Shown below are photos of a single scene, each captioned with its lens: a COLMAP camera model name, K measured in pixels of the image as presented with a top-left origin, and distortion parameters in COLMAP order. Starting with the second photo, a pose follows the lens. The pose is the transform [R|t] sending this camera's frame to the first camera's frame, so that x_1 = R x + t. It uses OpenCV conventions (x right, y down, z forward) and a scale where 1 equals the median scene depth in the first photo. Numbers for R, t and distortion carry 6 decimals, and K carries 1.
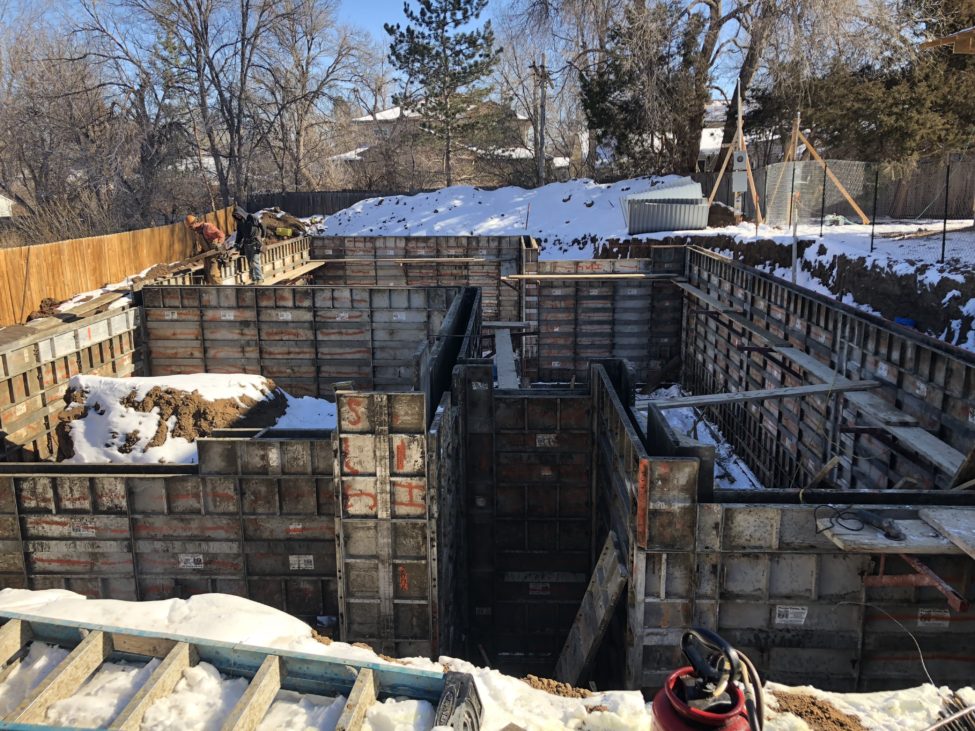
lens RADIAL K [[807.0, 0, 482.8], [0, 807.0, 358.5], [0, 0, 1]] dist [0.034061, -0.032995]
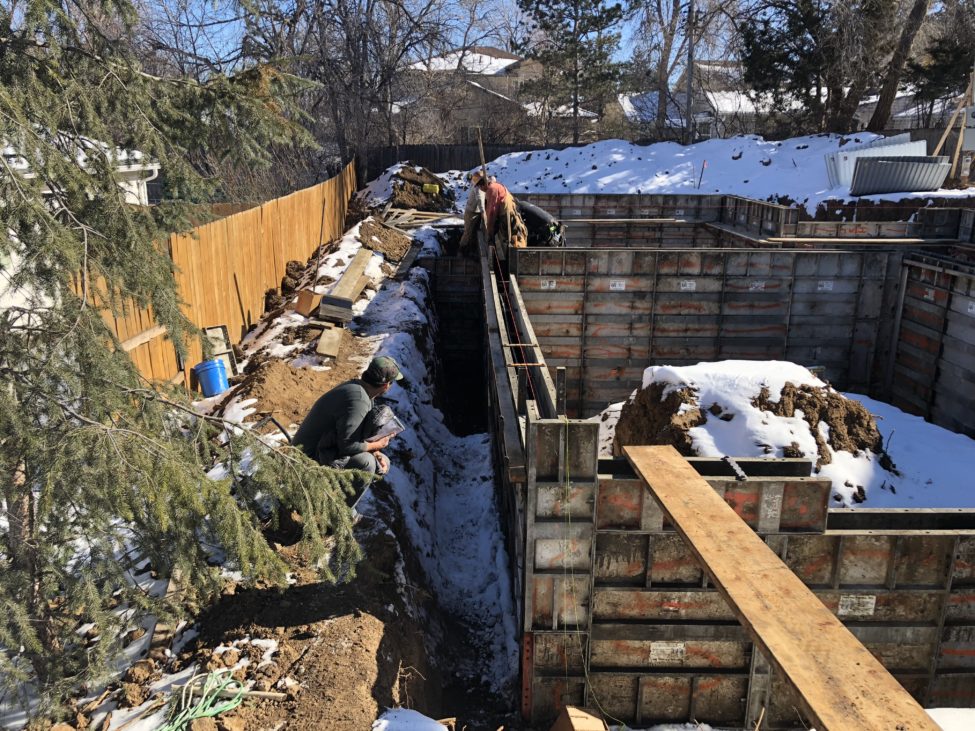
lens RADIAL K [[807.0, 0, 486.0], [0, 807.0, 344.9], [0, 0, 1]] dist [0.034061, -0.032995]
pose [[0.996576, -0.000116, 0.082678, -0.512146], [-0.002188, 0.999612, 0.027771, -0.014176], [-0.082649, -0.027857, 0.996189, 0.186912]]
